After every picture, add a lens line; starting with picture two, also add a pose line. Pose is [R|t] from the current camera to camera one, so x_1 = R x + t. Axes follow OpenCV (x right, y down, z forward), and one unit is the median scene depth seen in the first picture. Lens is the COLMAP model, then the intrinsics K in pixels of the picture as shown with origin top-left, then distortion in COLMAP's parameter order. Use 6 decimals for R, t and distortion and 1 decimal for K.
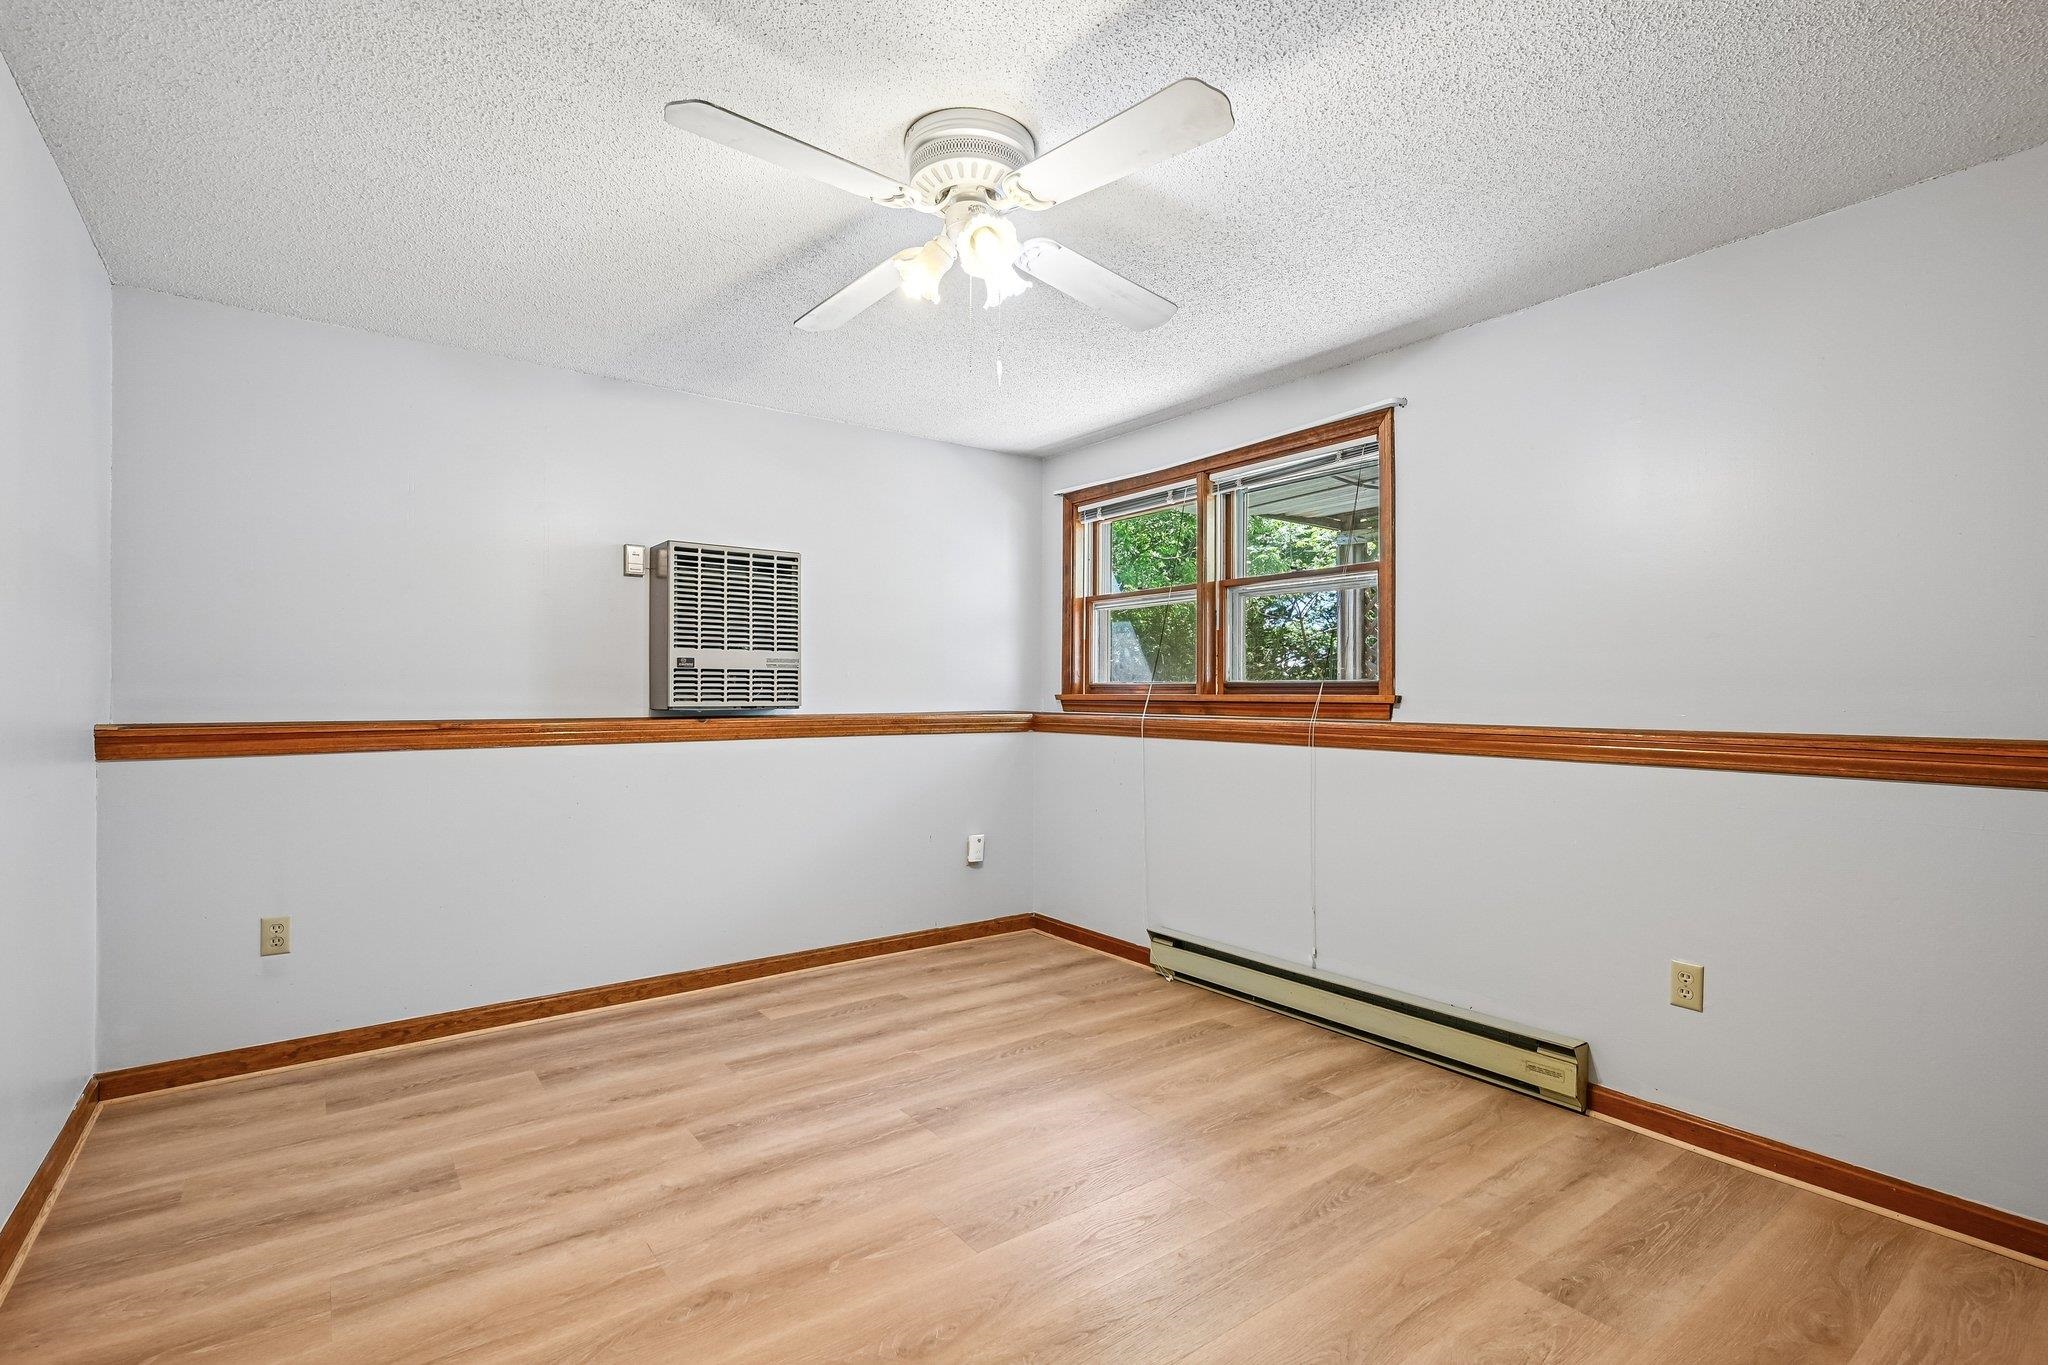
lens RADIAL K [[948.7, 0, 1029.6], [0, 948.7, 683.0], [0, 0, 1]] dist [-0.001778, -0.000323]
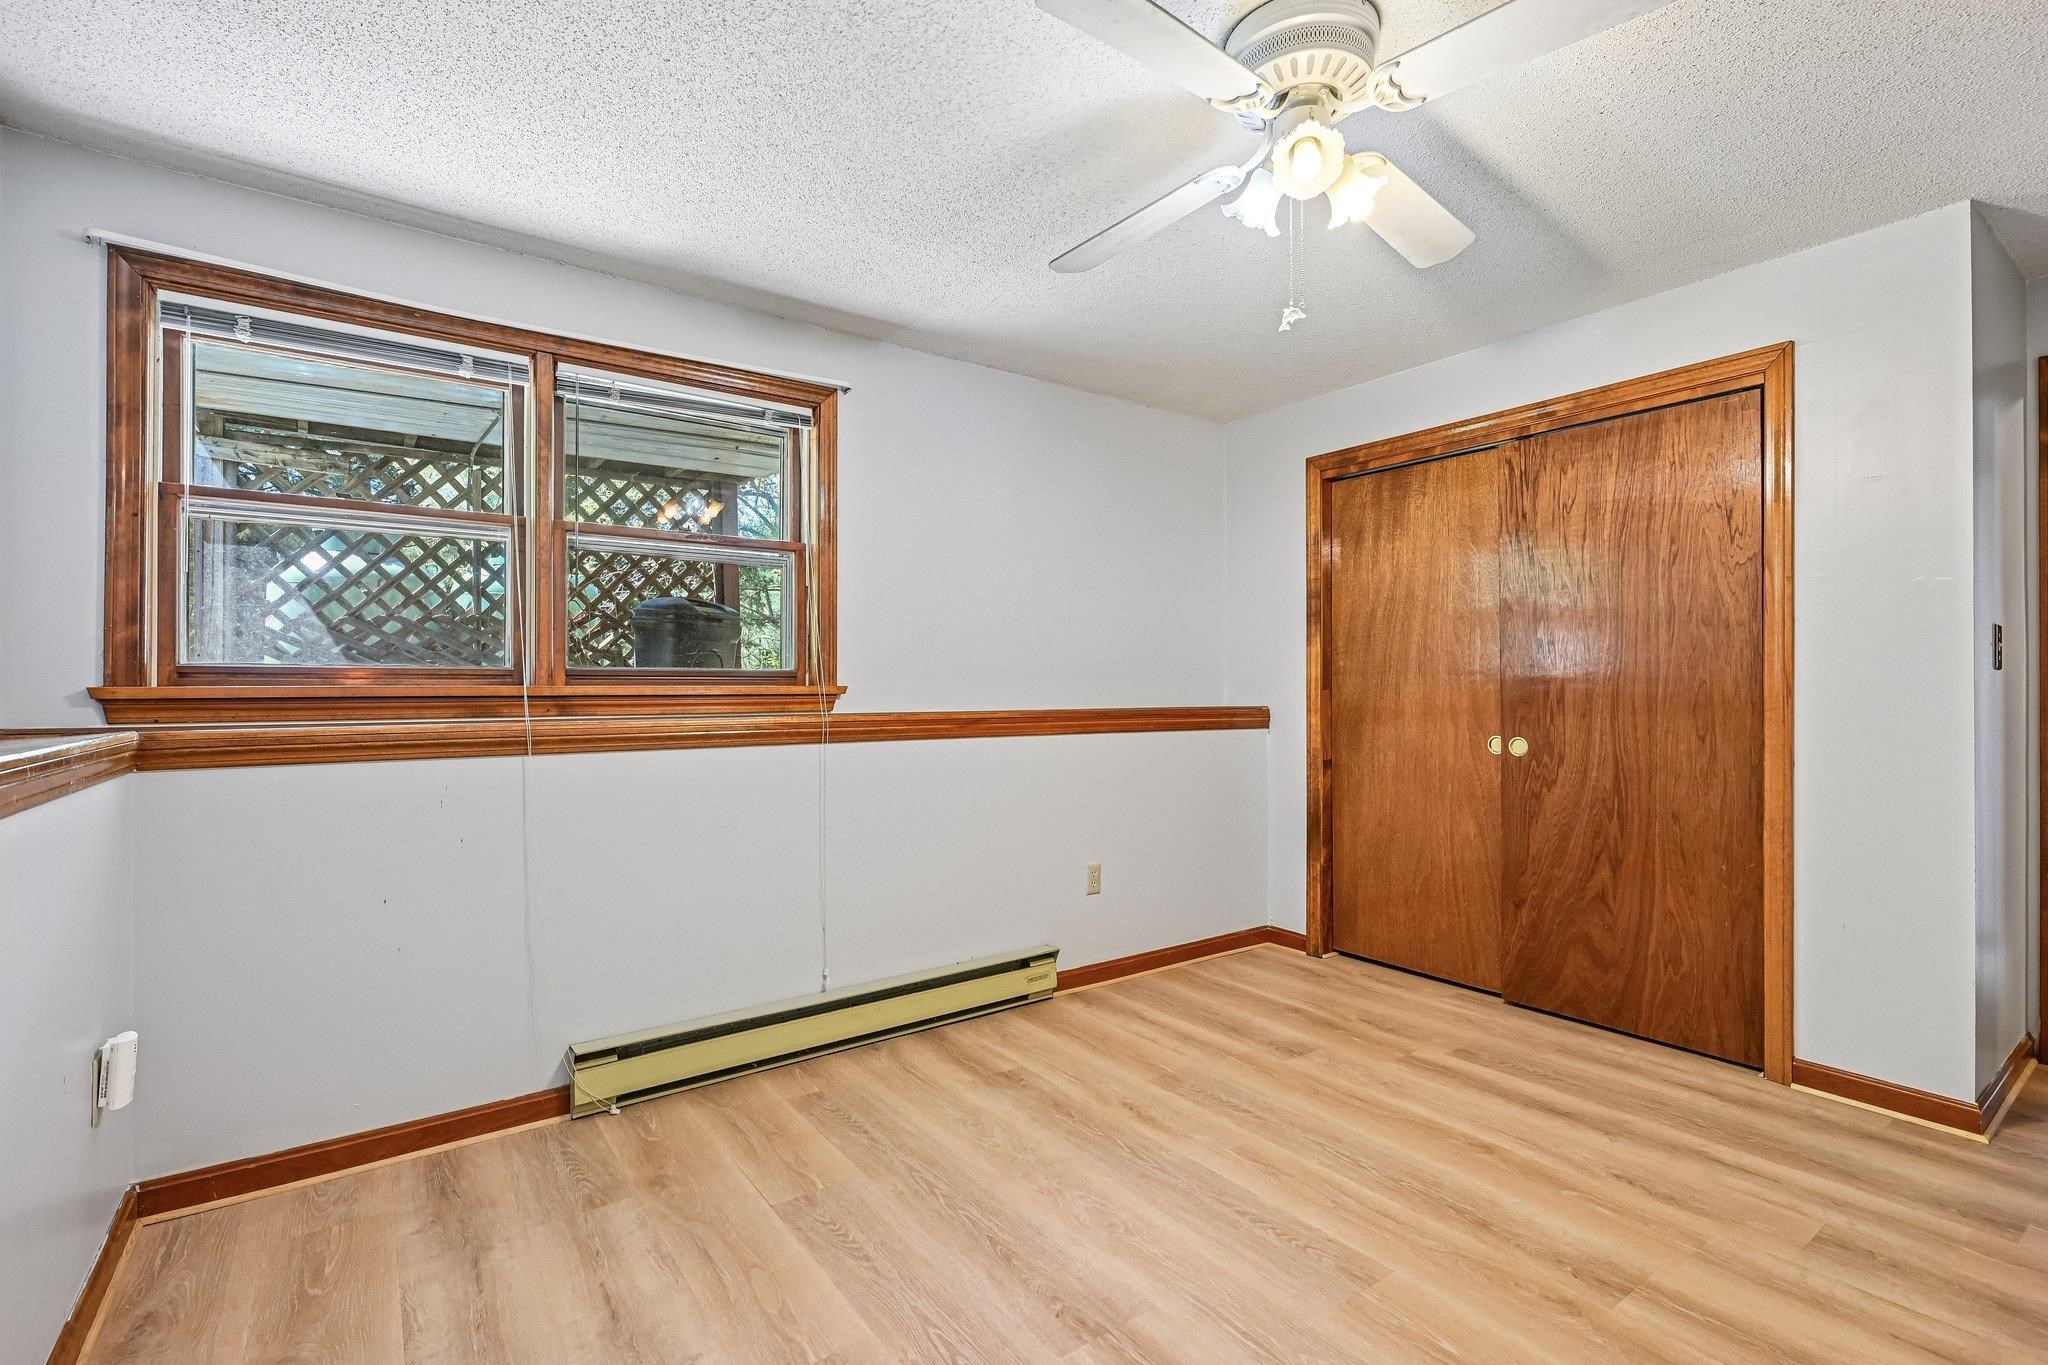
lens RADIAL K [[936.4, 0, 1024.0], [0, 936.4, 682.5], [0, 0, 1]] dist [-0.000046, -0.000035]
pose [[0.013429, 0.003738, 0.999903, -0.573572], [-0.008136, 0.999960, -0.003629, 0.011359], [-0.999877, -0.008086, 0.013459, 0.791743]]
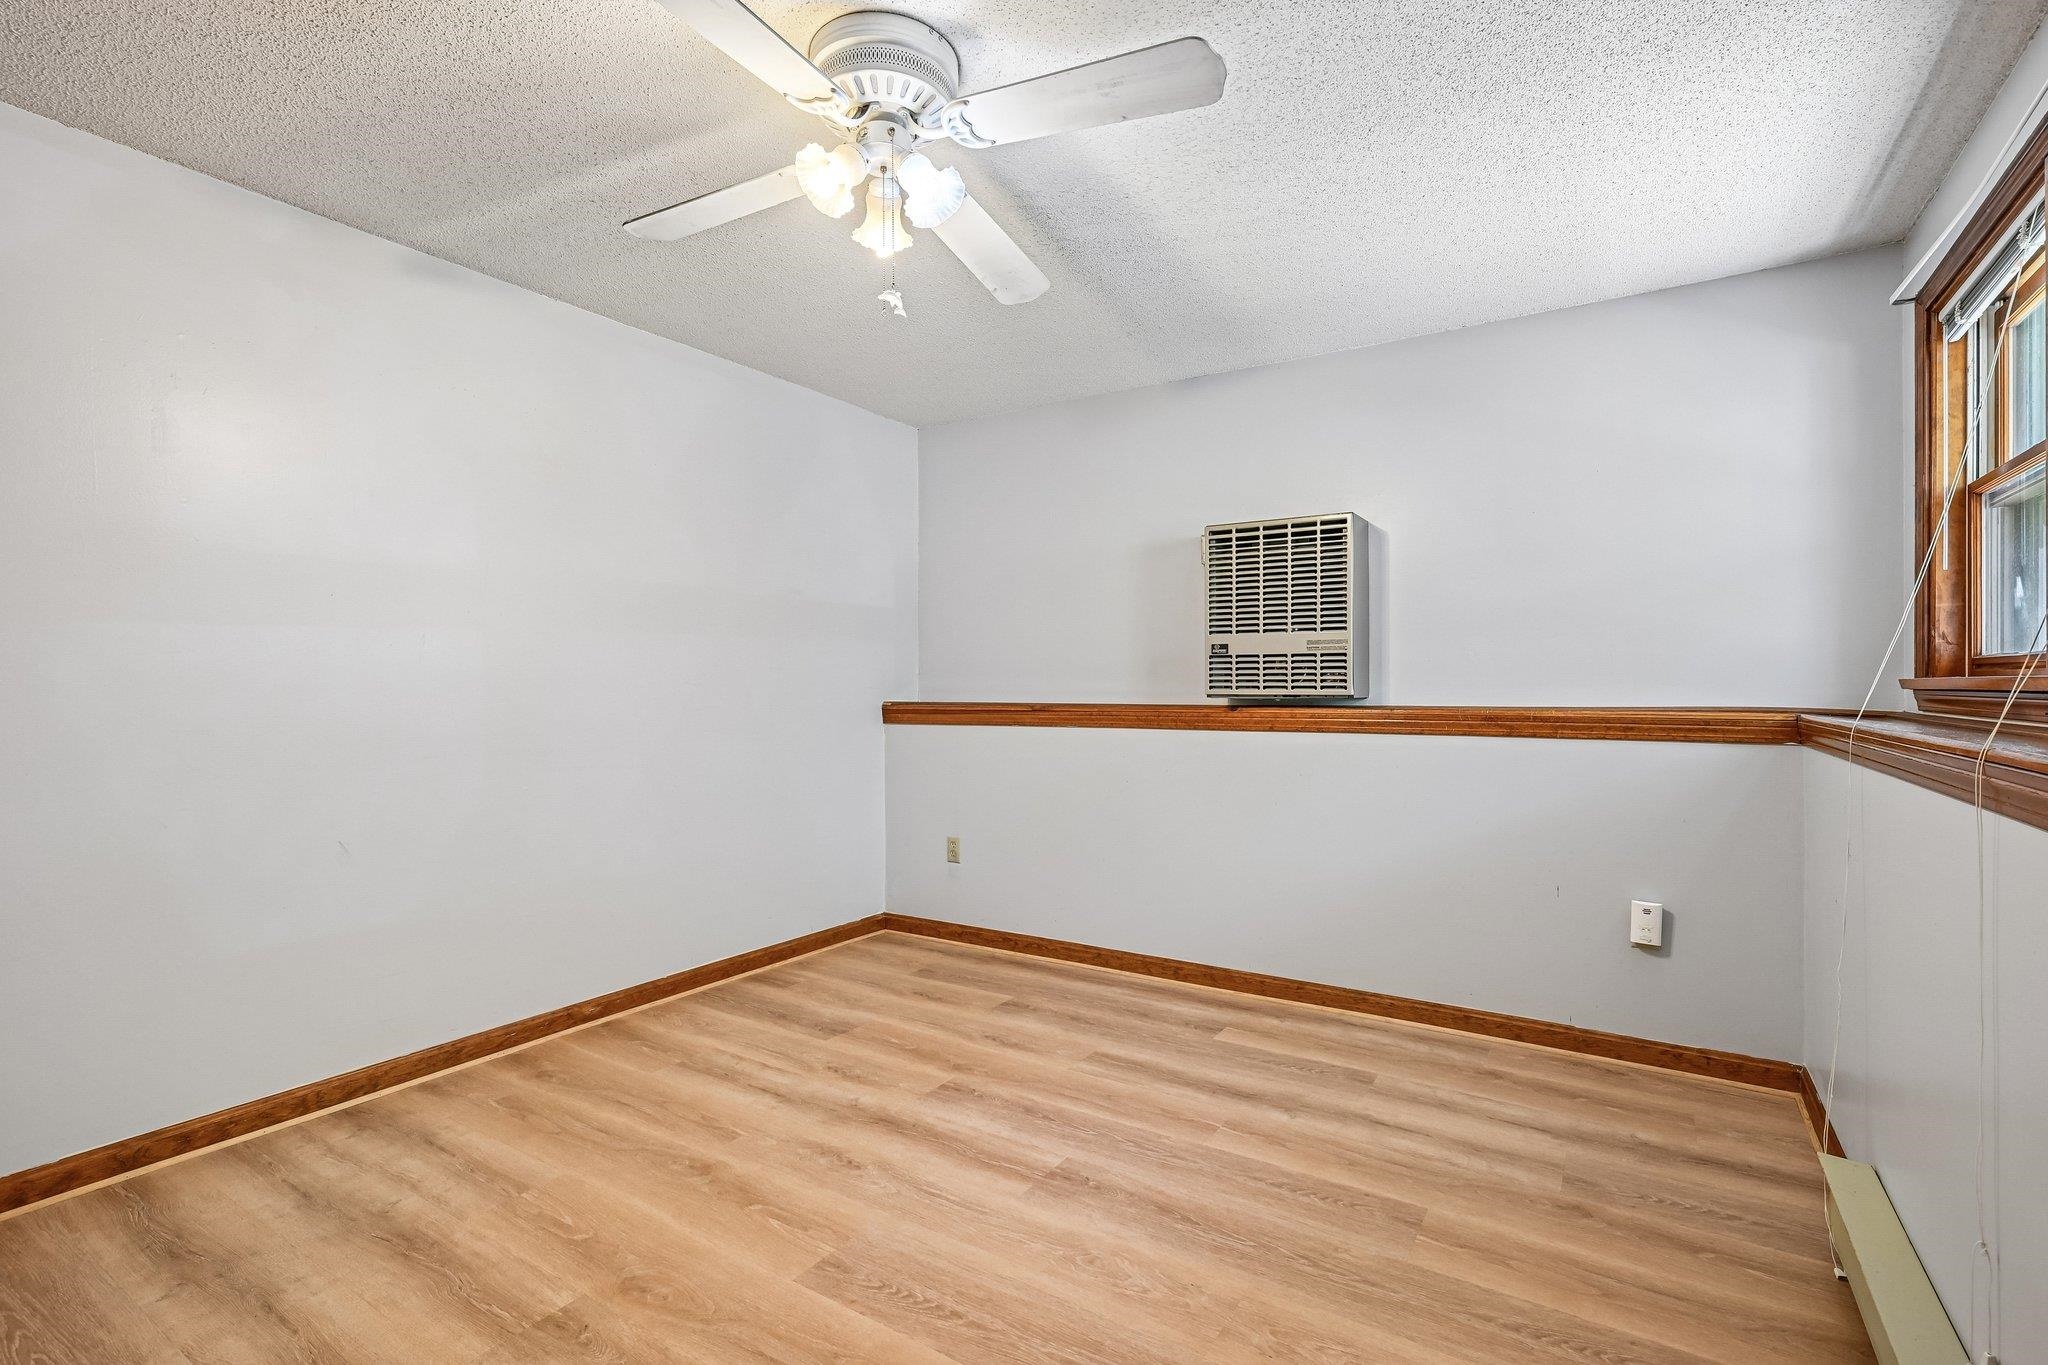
lens RADIAL K [[948.7, 0, 1029.6], [0, 948.7, 683.0], [0, 0, 1]] dist [-0.001778, -0.000323]
pose [[0.345938, -0.004612, -0.938246, 0.512963], [0.013239, 0.999912, -0.000033, 0.011350], [0.938164, -0.012410, 0.345968, 0.516505]]
